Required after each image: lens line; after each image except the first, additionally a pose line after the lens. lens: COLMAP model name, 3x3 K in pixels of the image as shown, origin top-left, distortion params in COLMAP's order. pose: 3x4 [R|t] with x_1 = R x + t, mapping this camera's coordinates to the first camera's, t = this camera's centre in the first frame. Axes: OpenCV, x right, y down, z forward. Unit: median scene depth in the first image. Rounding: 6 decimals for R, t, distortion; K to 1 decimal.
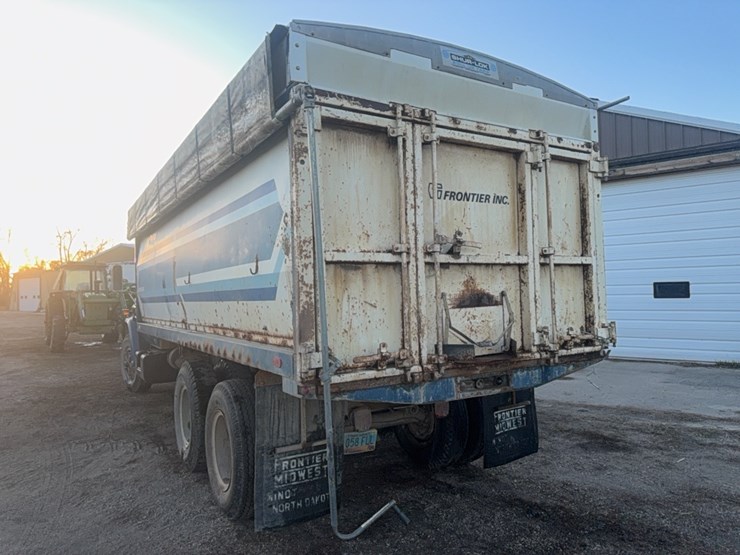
lens RADIAL K [[519.0, 0, 372.4], [0, 519.0, 279.6], [0, 0, 1]] dist [0.063159, -0.066442]
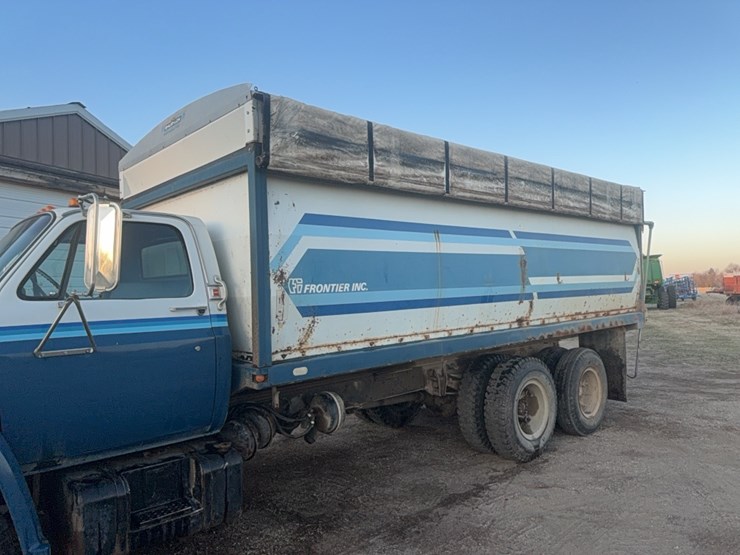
lens RADIAL K [[519.0, 0, 370.7], [0, 519.0, 278.7], [0, 0, 1]] dist [0.063159, -0.066442]
pose [[-0.191837, 0.054486, 0.979913, -1.909875], [0.009693, 0.998514, -0.053623, 0.077154], [-0.981379, -0.000788, -0.192080, 2.182313]]
